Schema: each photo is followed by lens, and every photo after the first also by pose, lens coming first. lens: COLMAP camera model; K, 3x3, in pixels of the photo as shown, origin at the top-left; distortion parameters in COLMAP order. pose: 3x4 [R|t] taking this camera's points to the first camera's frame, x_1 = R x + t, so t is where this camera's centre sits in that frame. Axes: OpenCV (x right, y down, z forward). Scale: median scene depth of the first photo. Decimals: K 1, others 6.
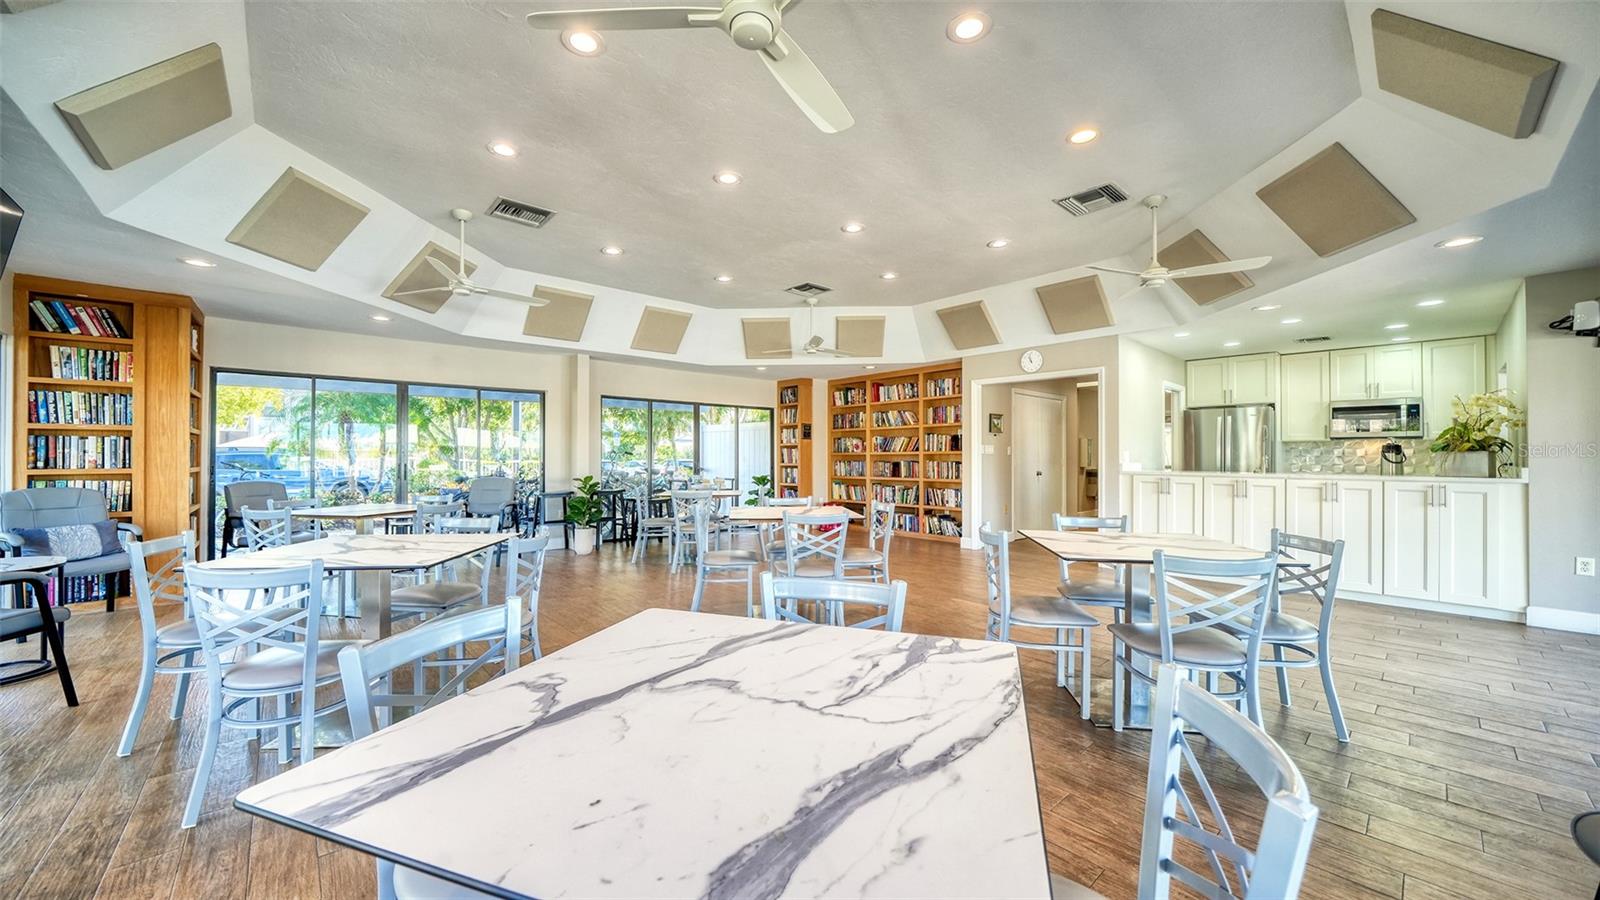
lens RADIAL K [[574.0, 0, 800.0], [0, 574.0, 450.0], [0, 0, 1]] dist [-0.016673, -0.000199]
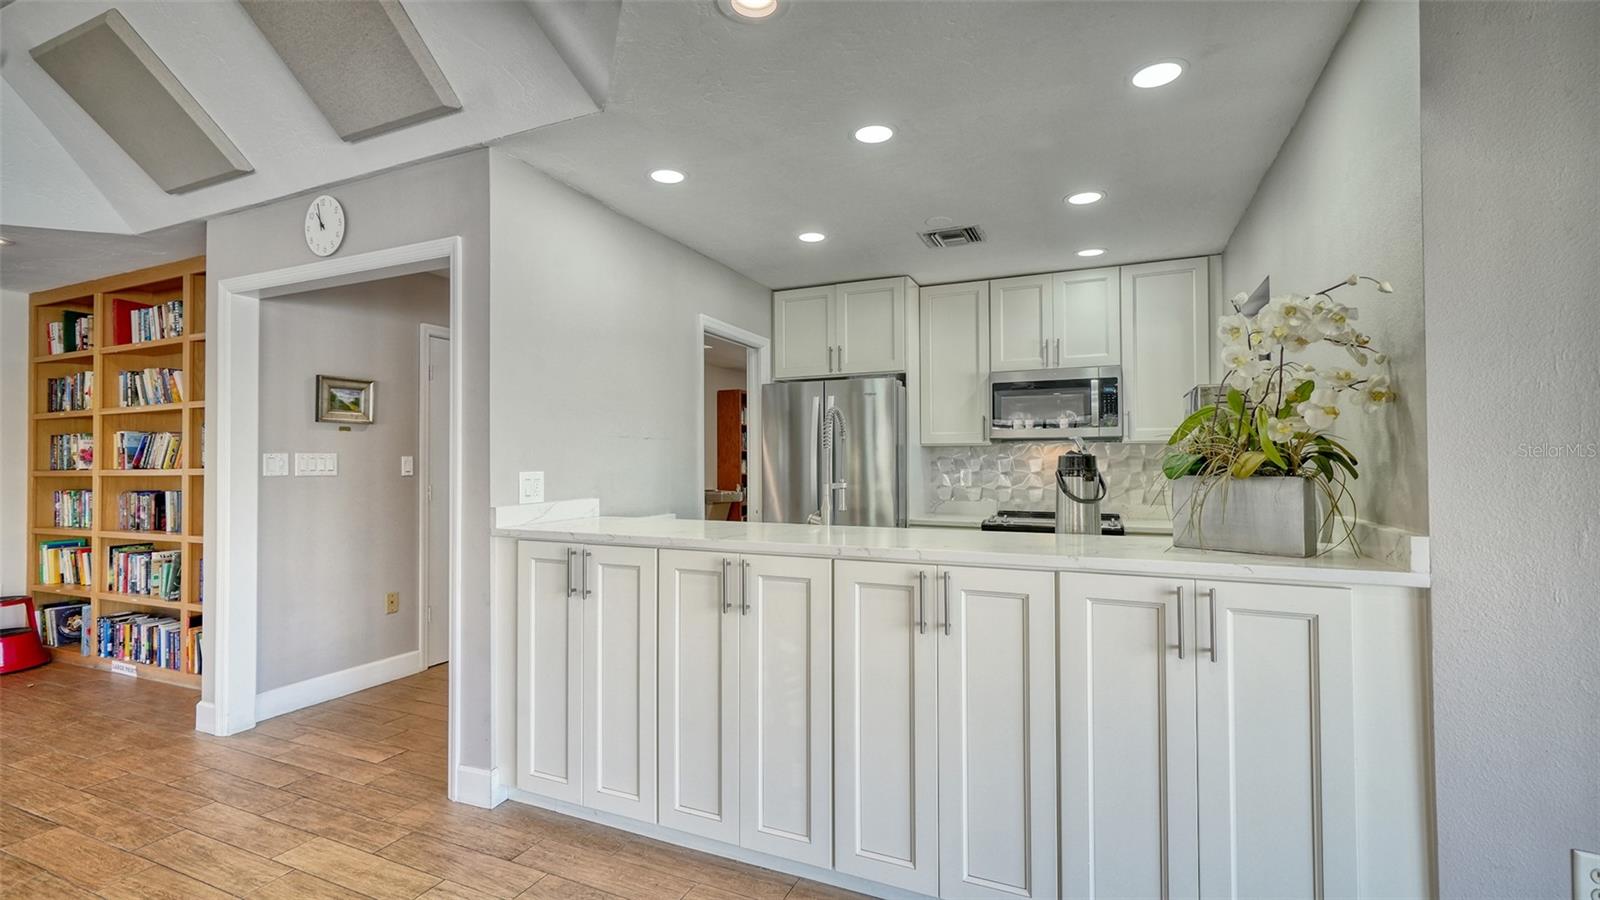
lens RADIAL K [[695.4, 0, 799.6], [0, 695.4, 442.6], [0, 0, 1]] dist [-0.001081, -0.000164]
pose [[0.910395, 0.004131, 0.413720, 0.491987], [0.002773, 0.999867, -0.016084, -0.007836], [-0.413731, 0.015790, 0.910262, 0.466467]]
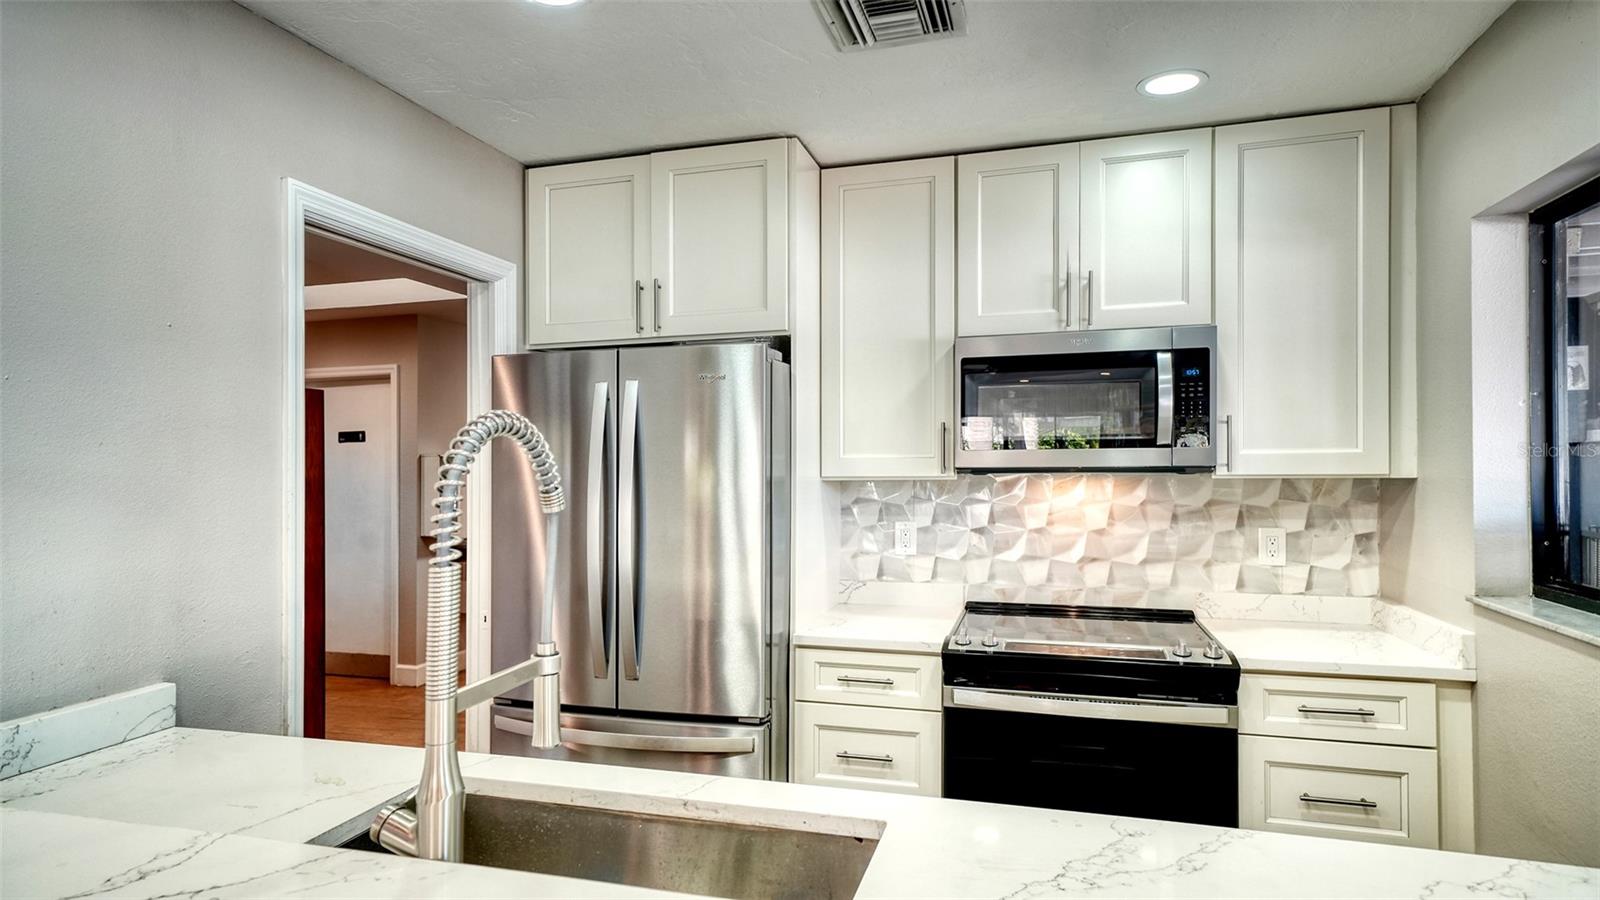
lens RADIAL K [[873.3, 0, 796.4], [0, 873.3, 459.2], [0, 0, 1]] dist [0.029722, -0.000160]
pose [[0.846332, -0.005392, 0.532628, 0.640860], [0.005276, 0.999985, 0.001740, -0.027280], [-0.532630, 0.001338, 0.846347, 0.677459]]
